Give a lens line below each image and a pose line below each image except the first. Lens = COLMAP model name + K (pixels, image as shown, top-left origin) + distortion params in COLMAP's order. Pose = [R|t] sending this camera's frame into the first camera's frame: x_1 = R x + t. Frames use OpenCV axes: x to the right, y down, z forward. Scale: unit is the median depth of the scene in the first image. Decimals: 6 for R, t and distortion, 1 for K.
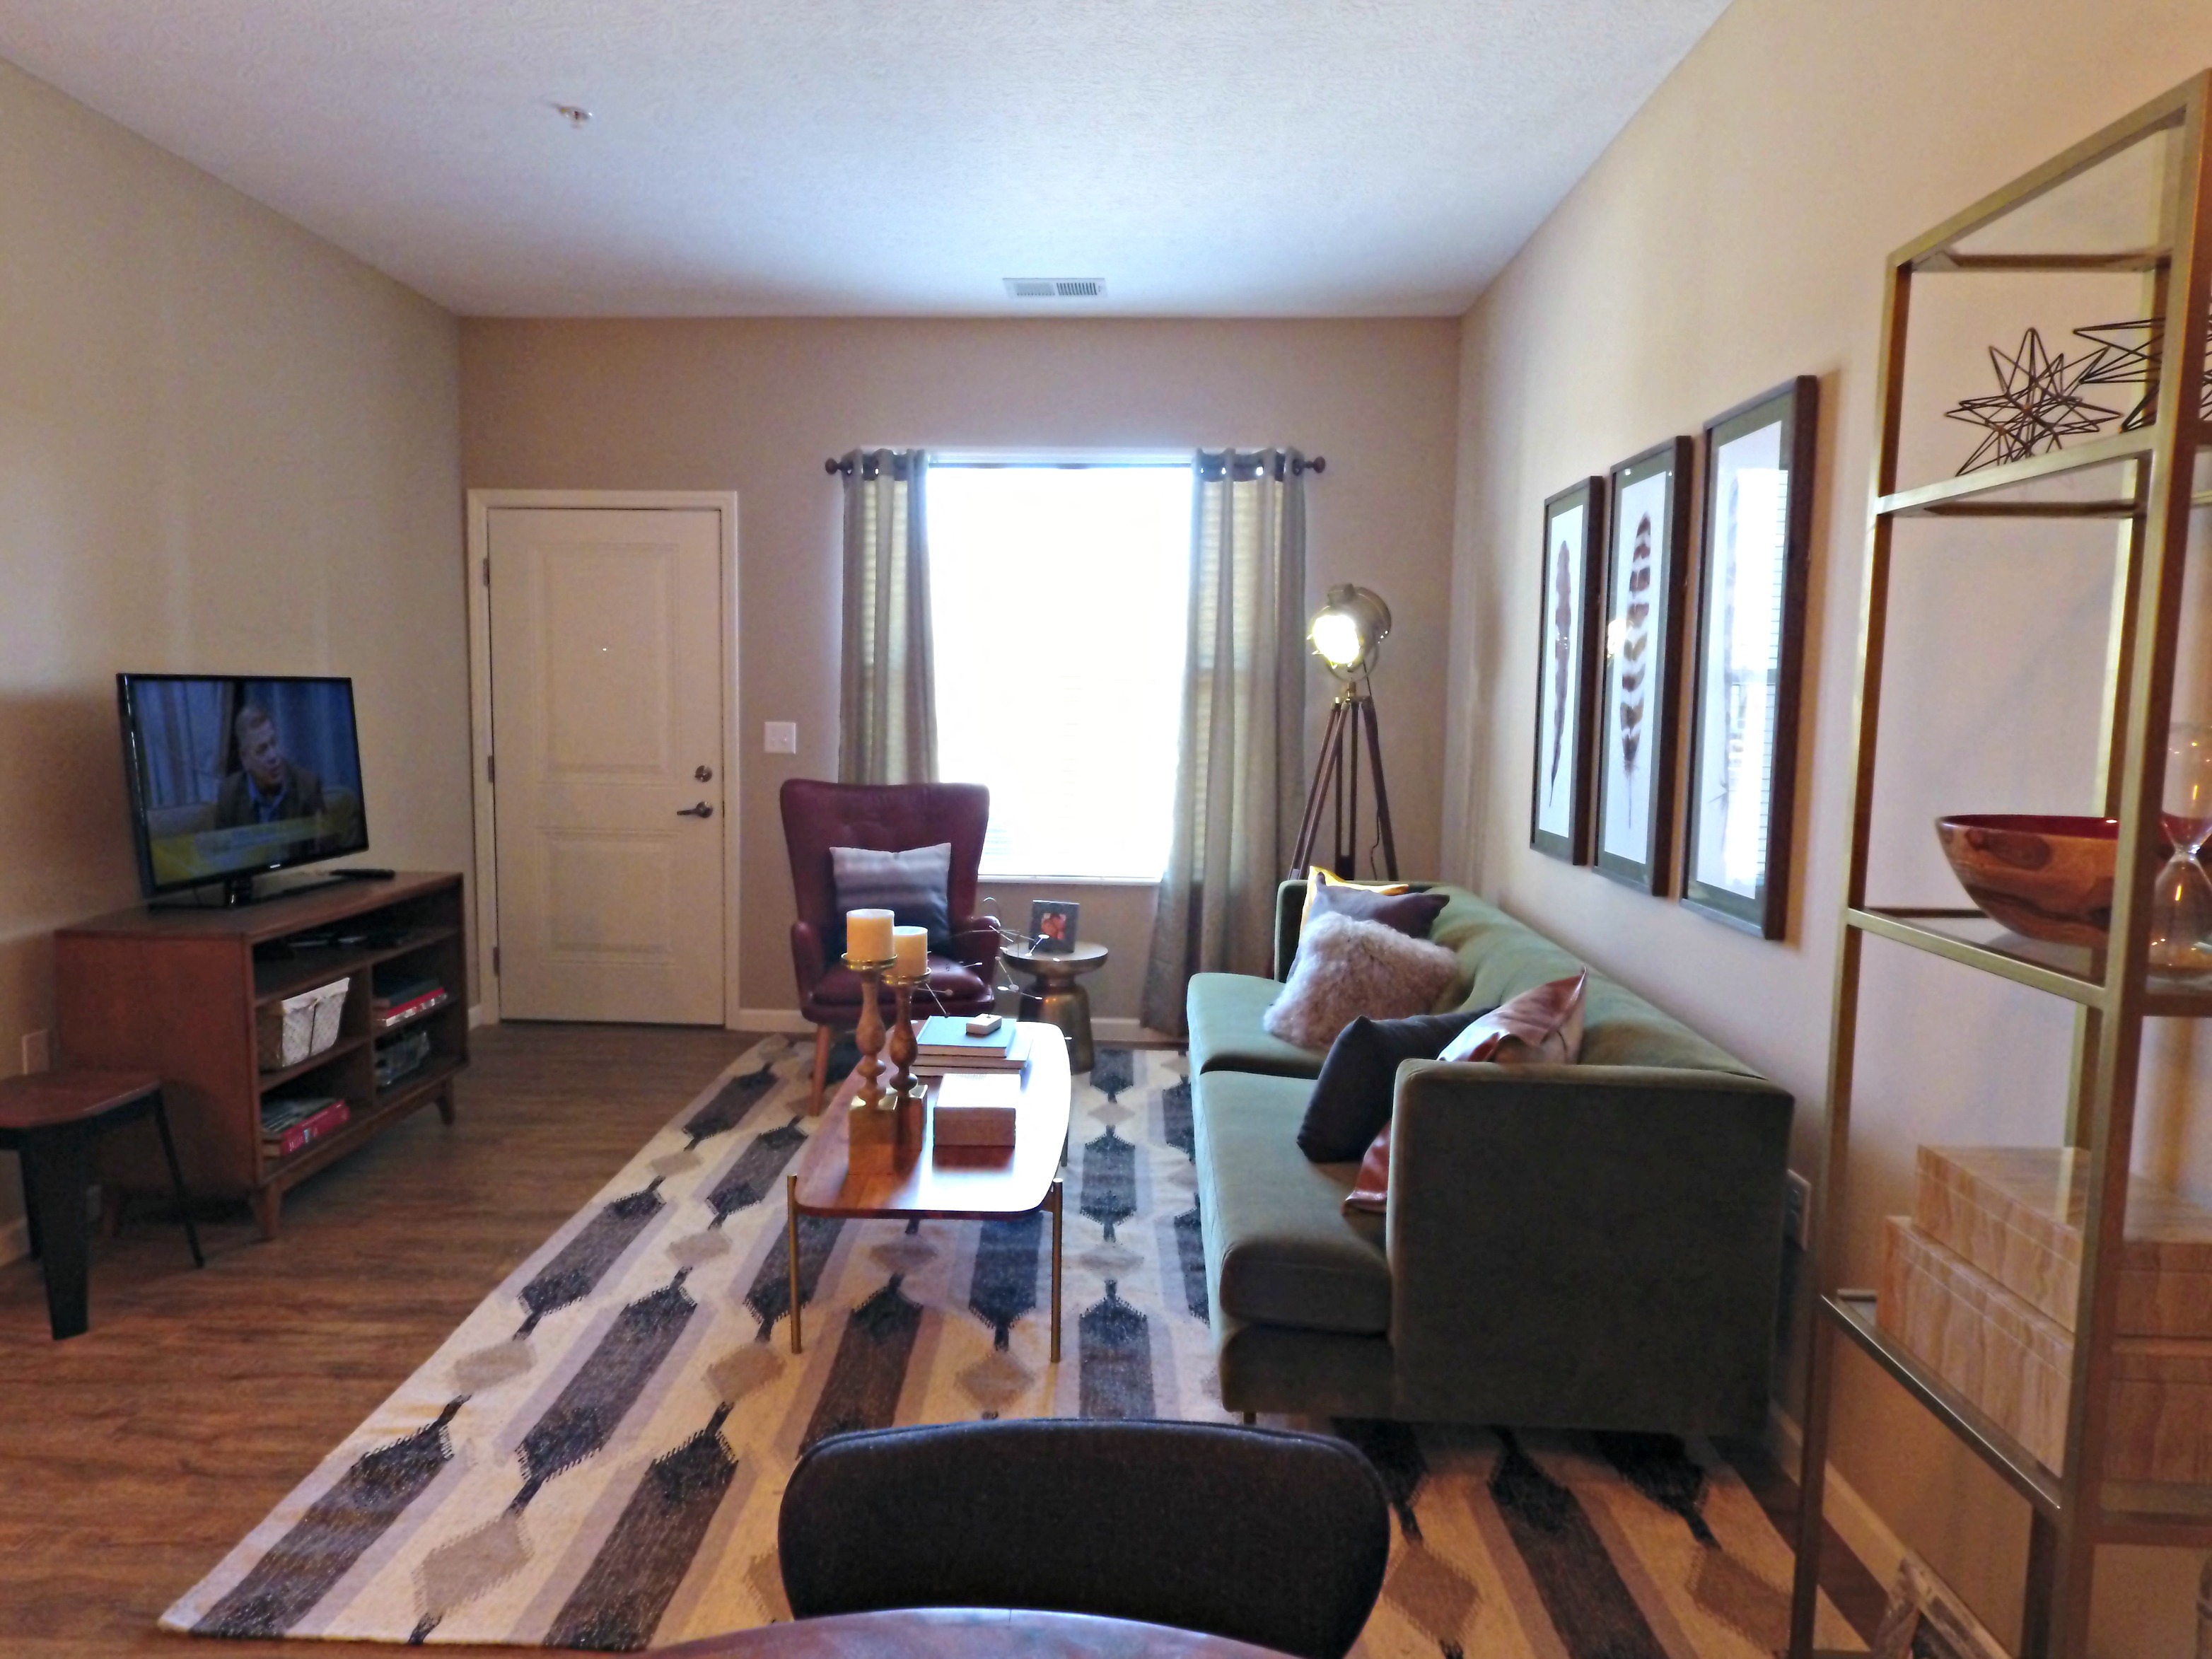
lens RADIAL K [[1297.7, 0, 1082.2], [0, 1297.7, 835.8], [0, 0, 1]] dist [-0.002281, 0.000272]
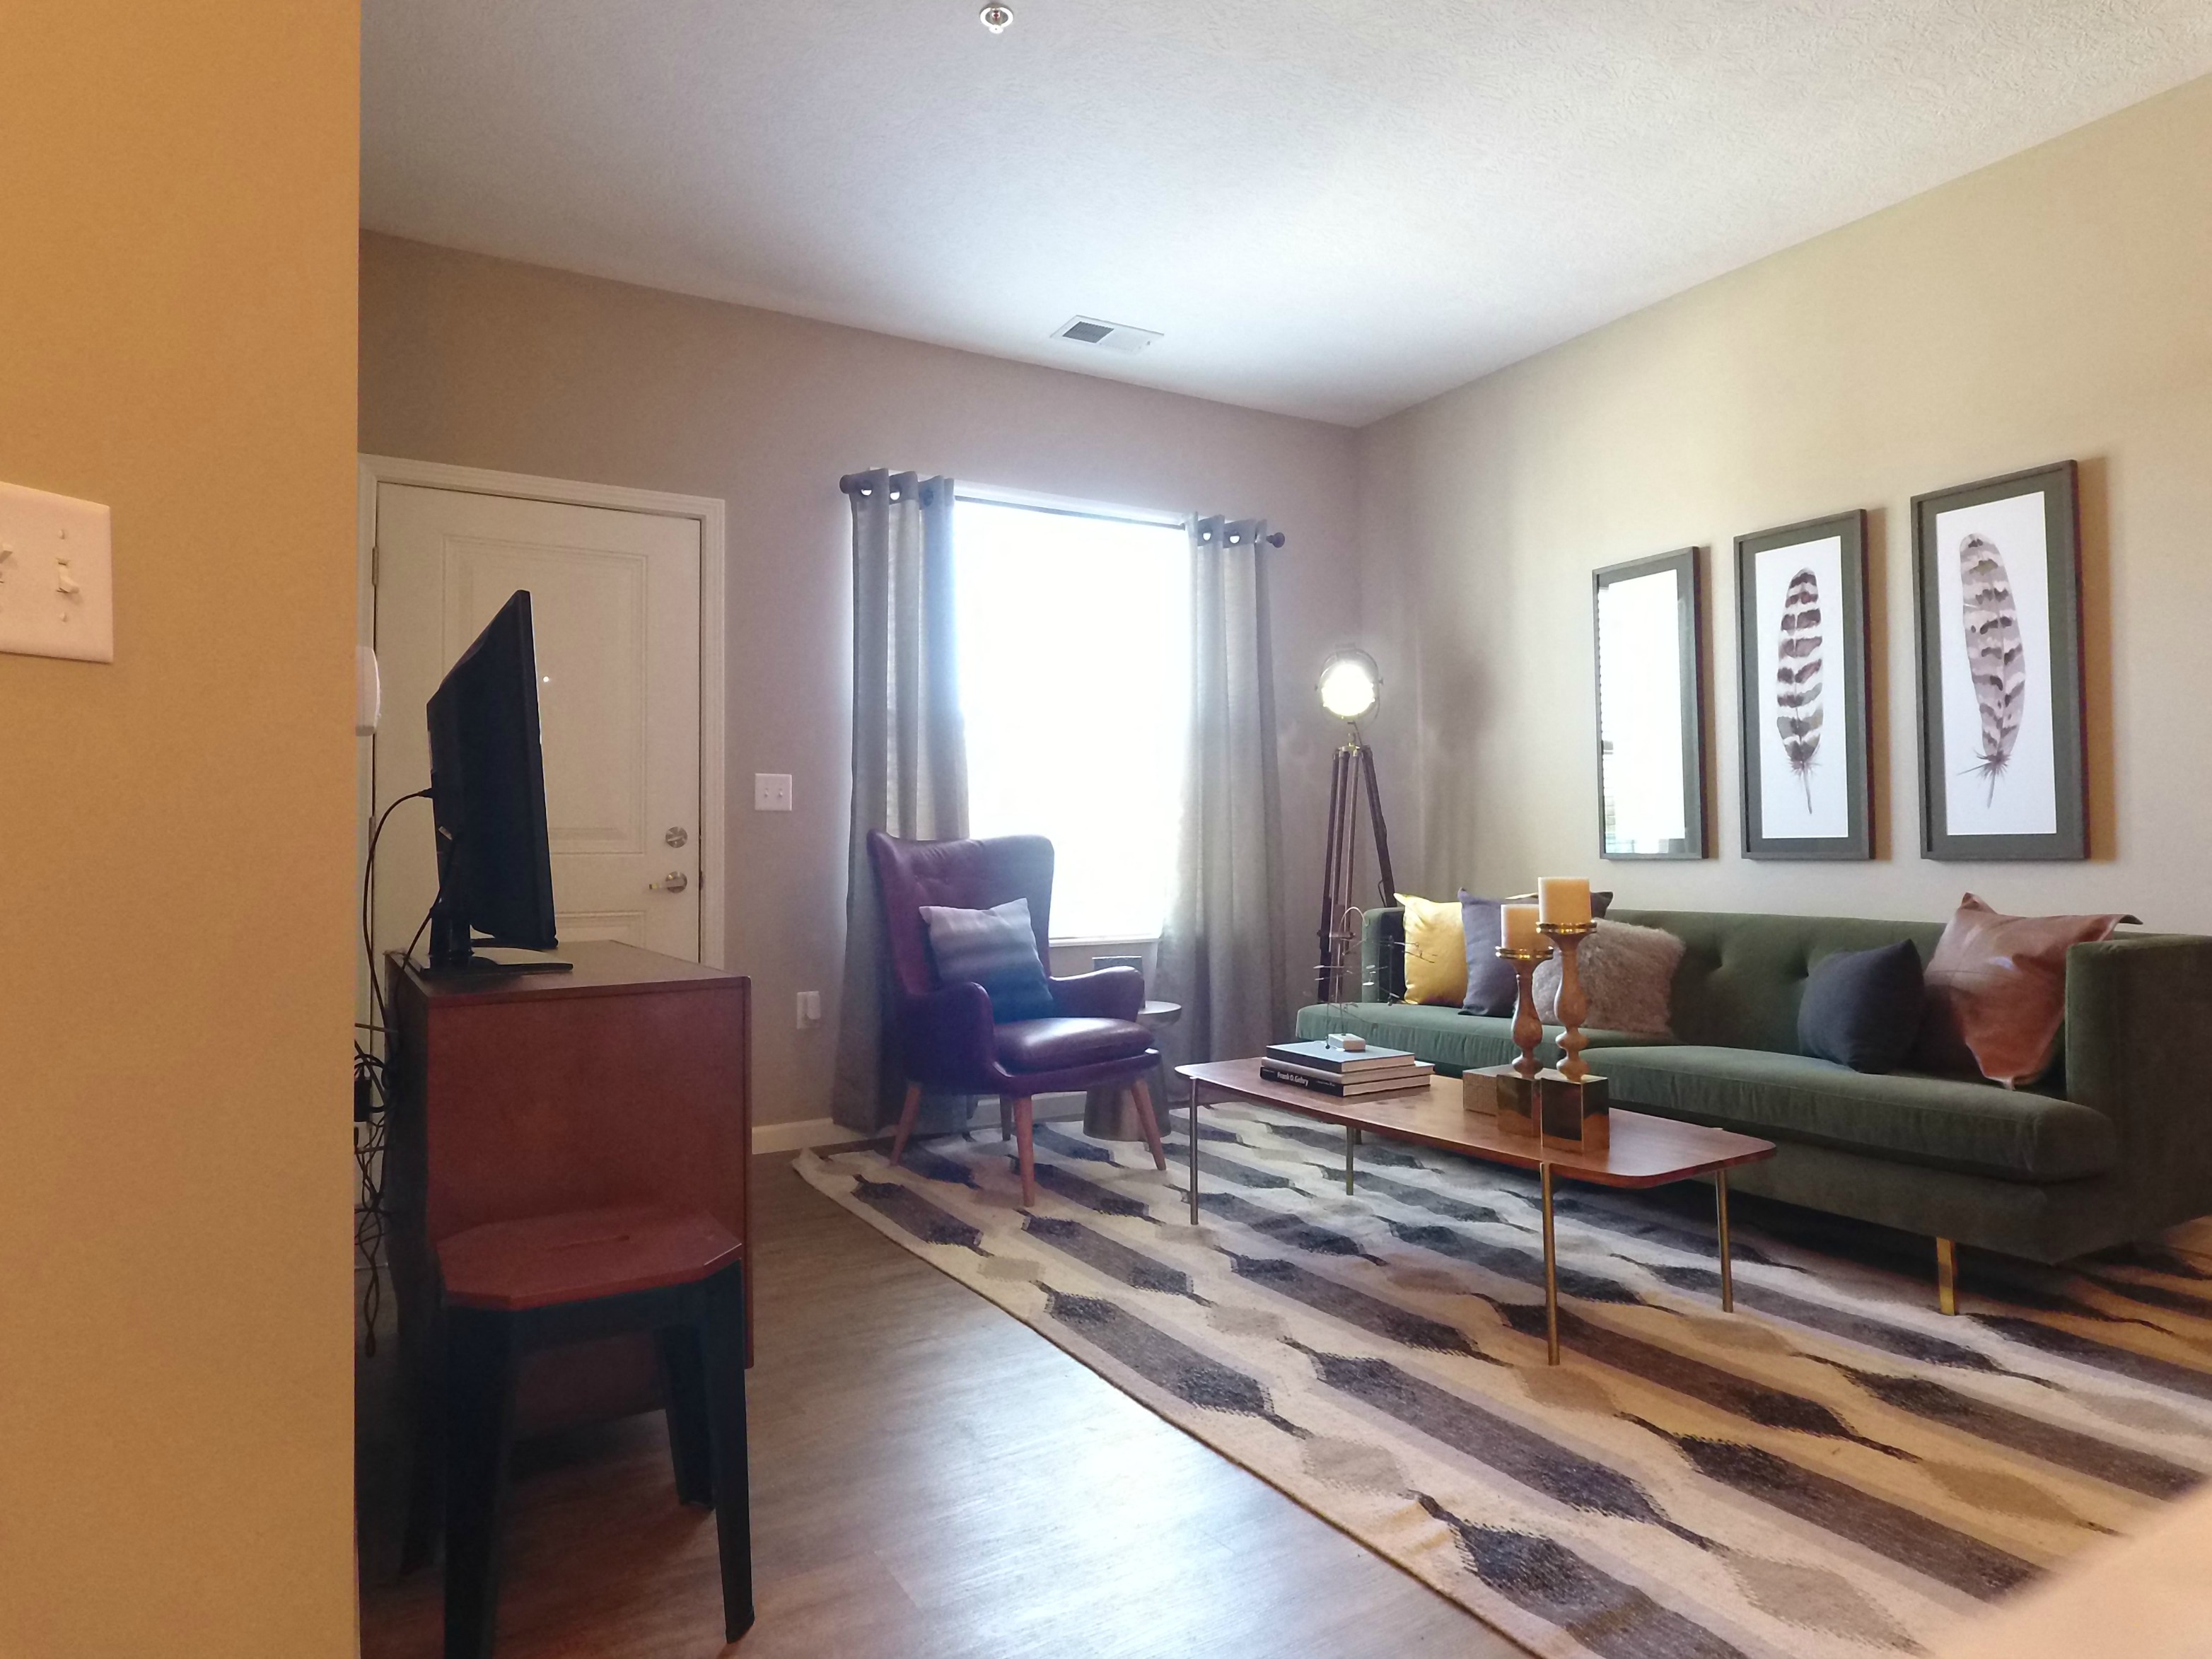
lens RADIAL K [[1297.7, 0, 1090.5], [0, 1297.7, 826.4], [0, 0, 1]] dist [-0.002281, 0.000272]
pose [[0.840762, -0.011616, 0.541280, -0.568282], [0.079747, 0.991522, -0.102592, 0.053860], [-0.535500, 0.129421, 0.834560, 0.215521]]
